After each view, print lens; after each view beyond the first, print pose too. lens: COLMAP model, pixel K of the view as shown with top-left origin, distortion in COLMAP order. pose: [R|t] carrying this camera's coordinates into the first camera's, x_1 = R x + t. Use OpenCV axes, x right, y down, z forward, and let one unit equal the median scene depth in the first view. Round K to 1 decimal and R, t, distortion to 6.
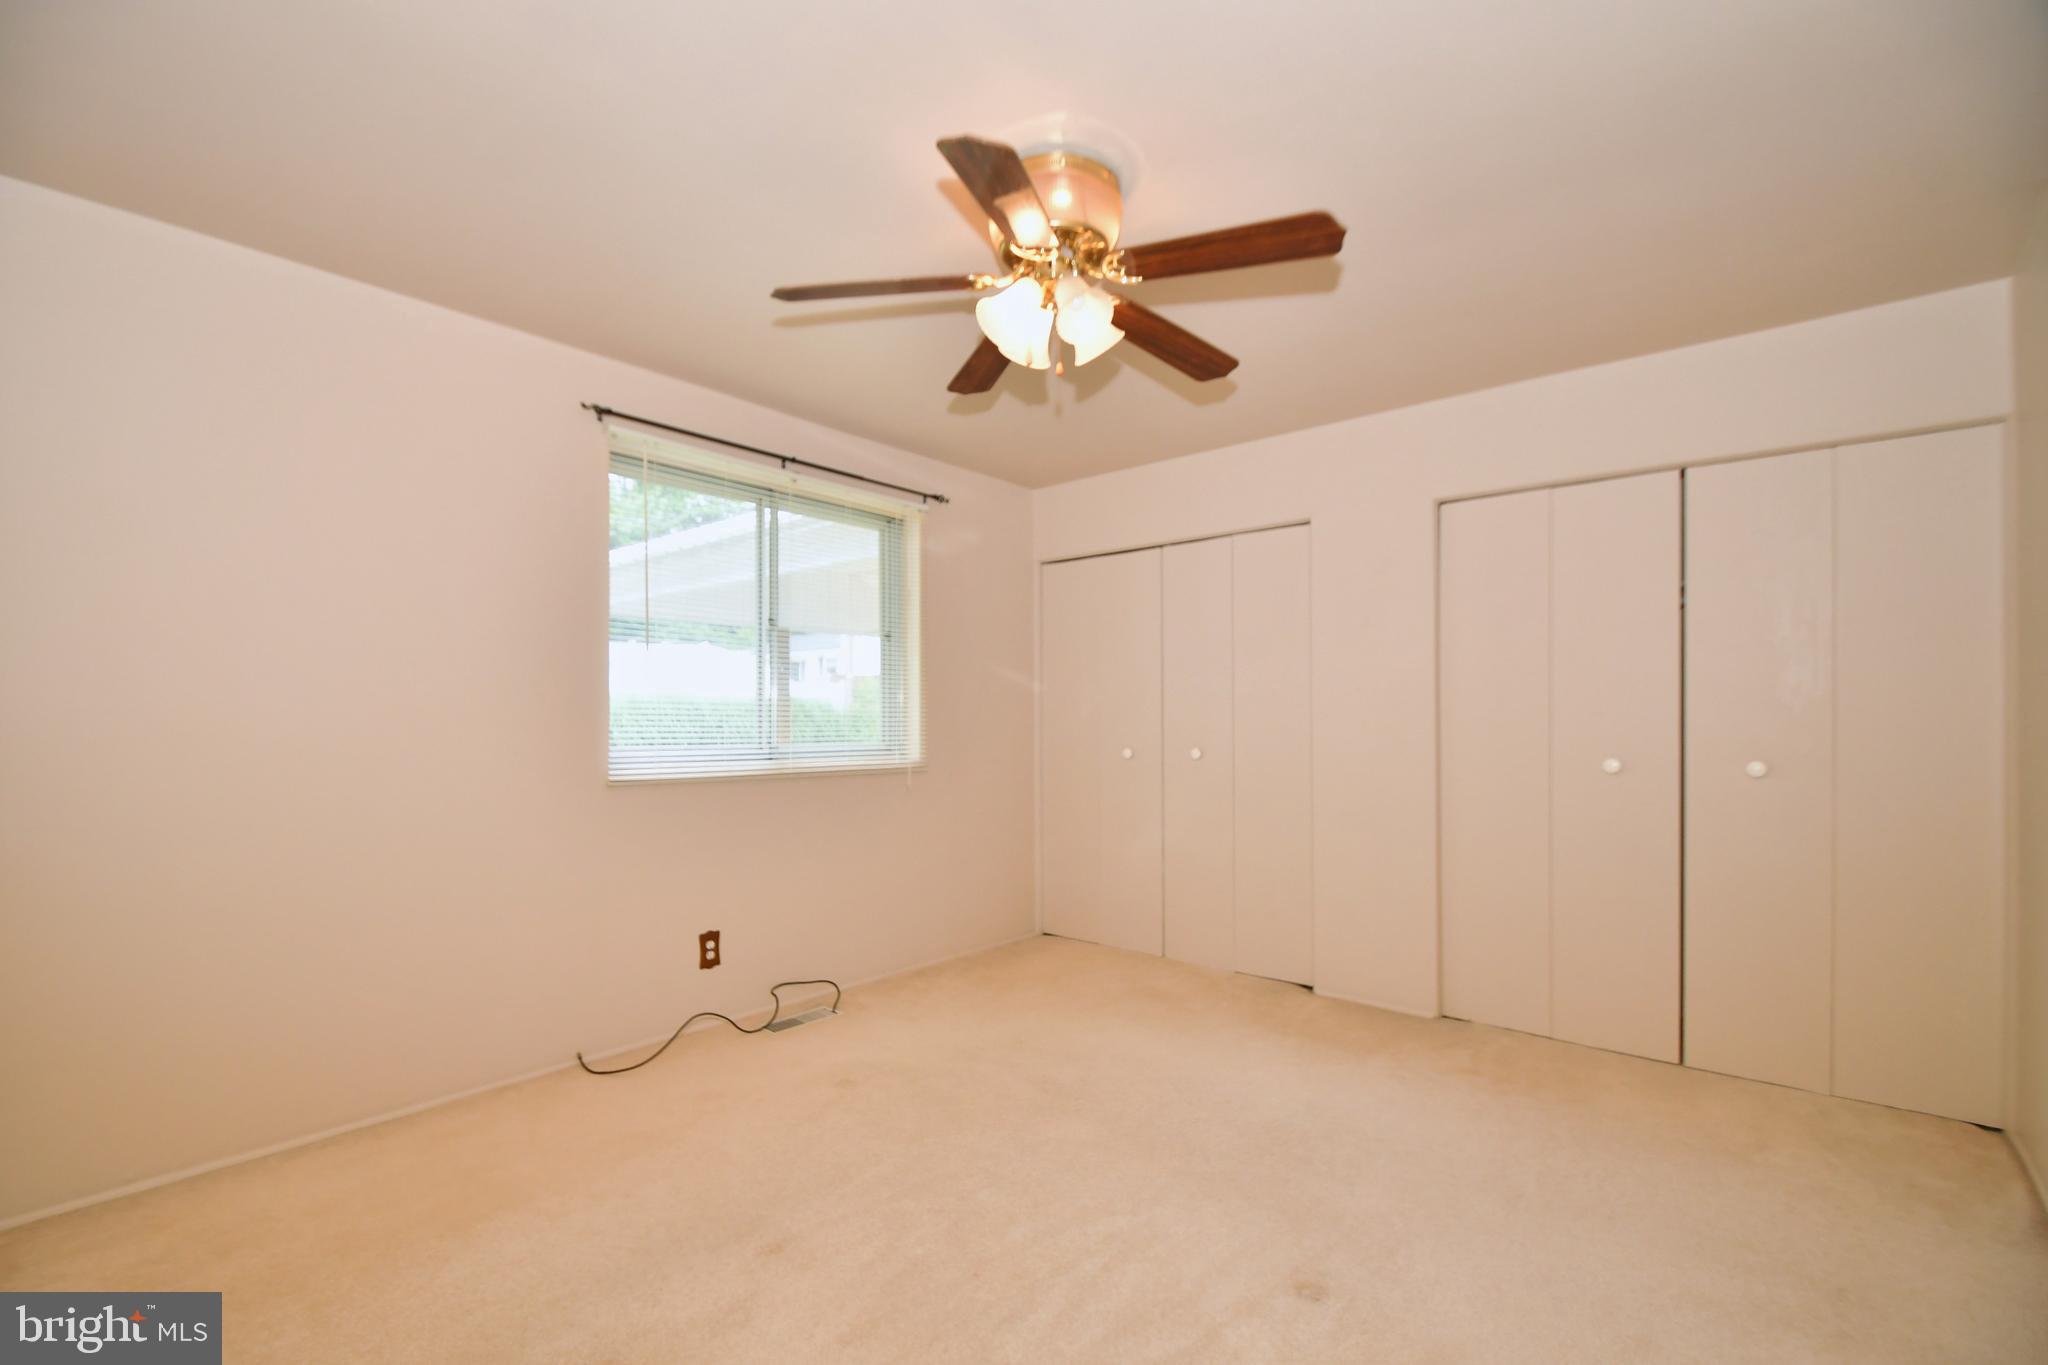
lens RADIAL K [[897.8, 0, 995.4], [0, 897.8, 717.9], [0, 0, 1]] dist [0.002765, -0.000195]
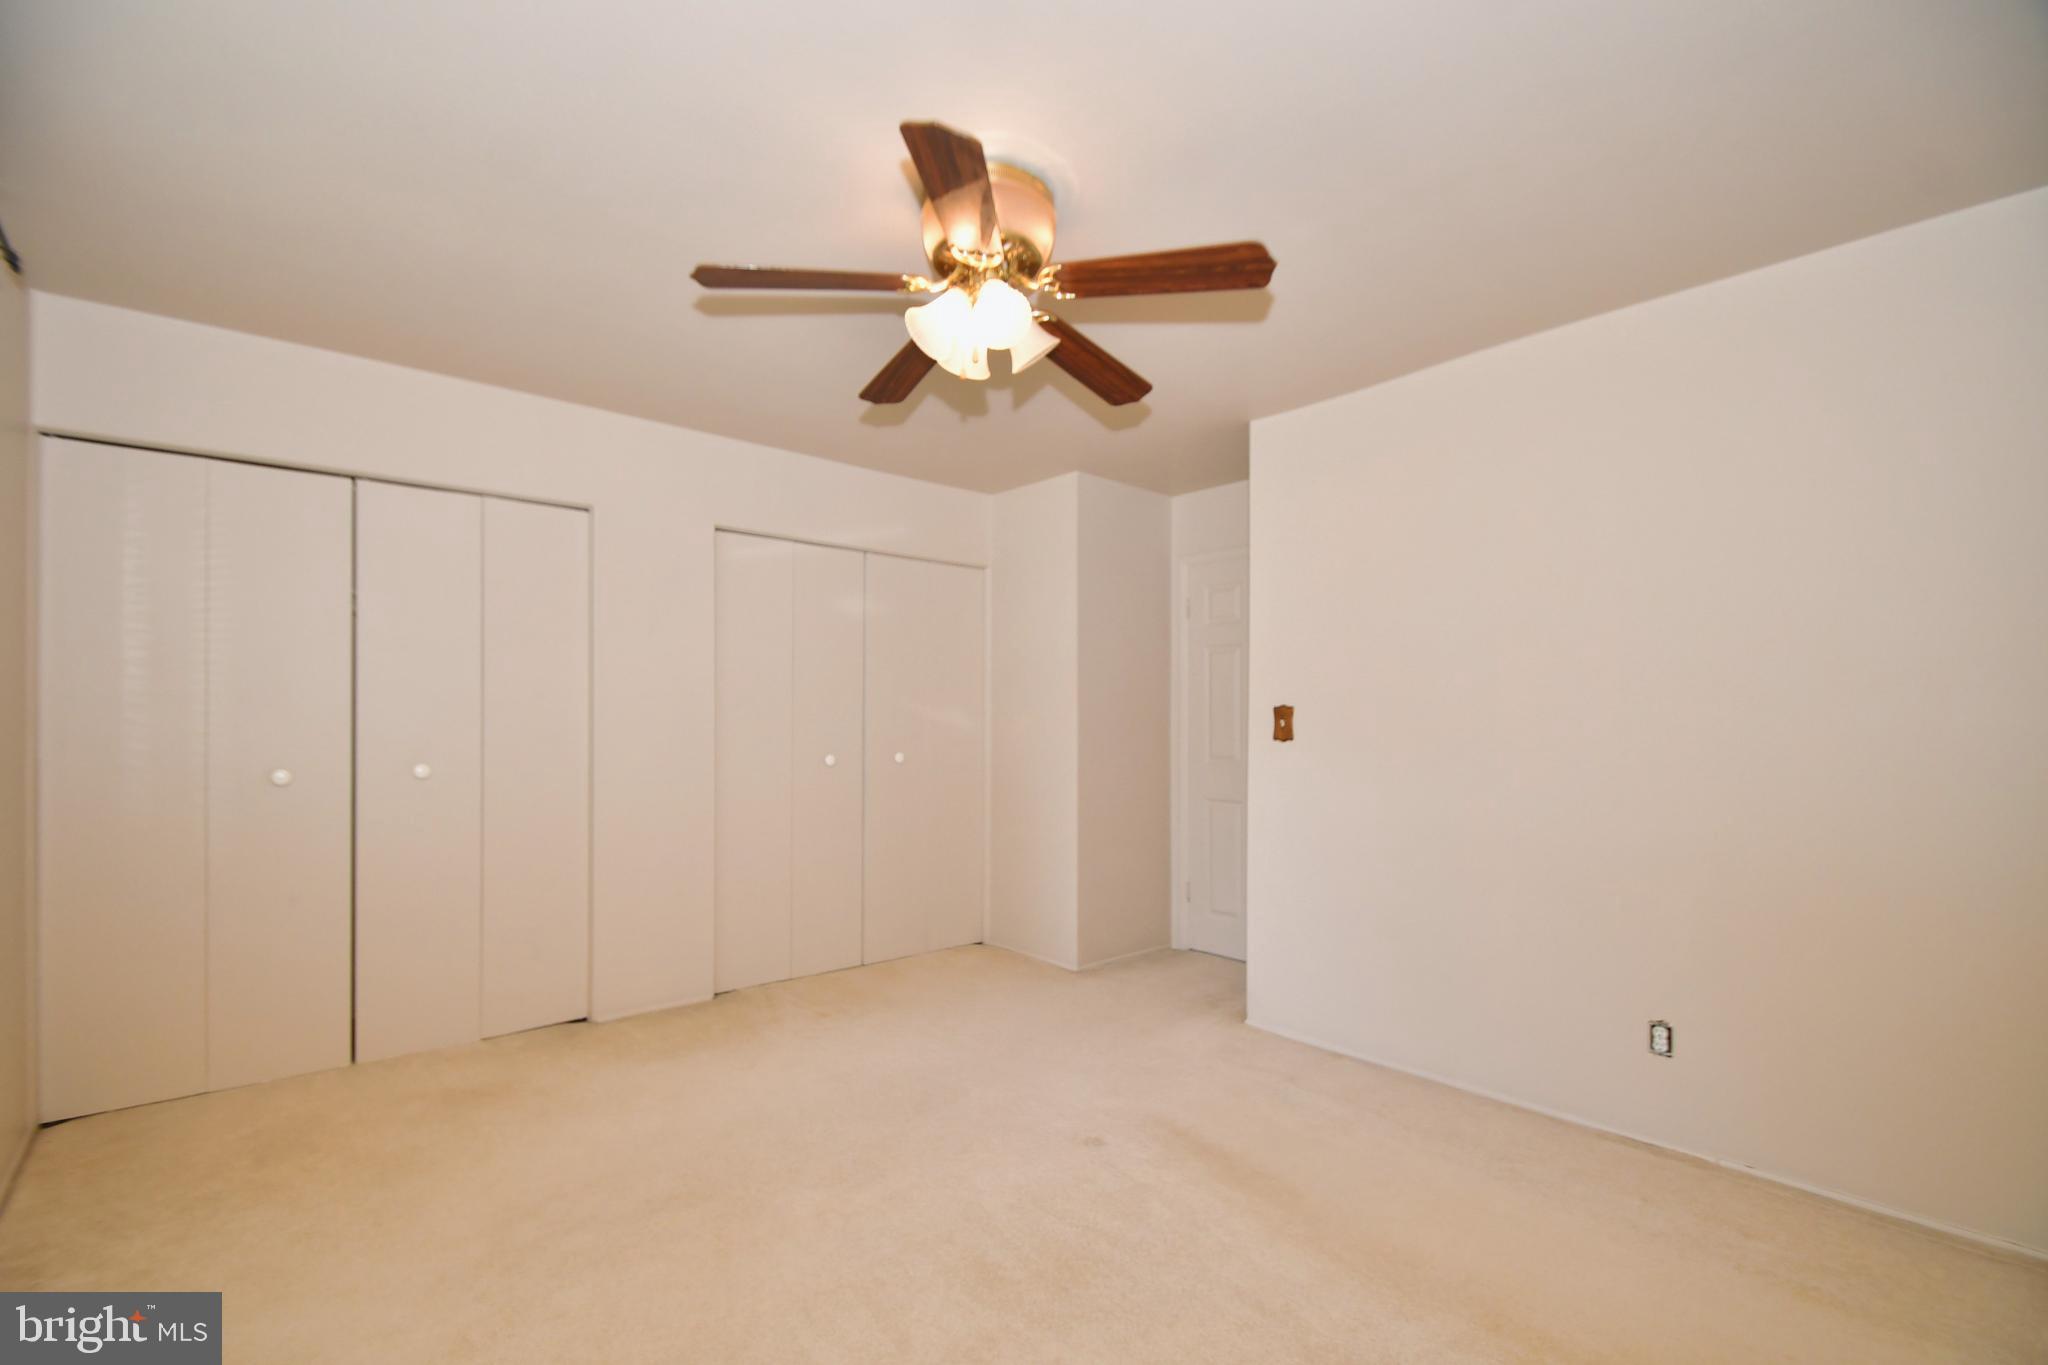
lens RADIAL K [[897.8, 0, 995.4], [0, 897.8, 717.9], [0, 0, 1]] dist [0.002765, -0.000195]
pose [[0.142545, 0.008061, 0.989755, -0.500986], [-0.002002, 0.999967, -0.007856, 0.000967], [-0.989786, -0.000862, 0.142557, 0.464320]]
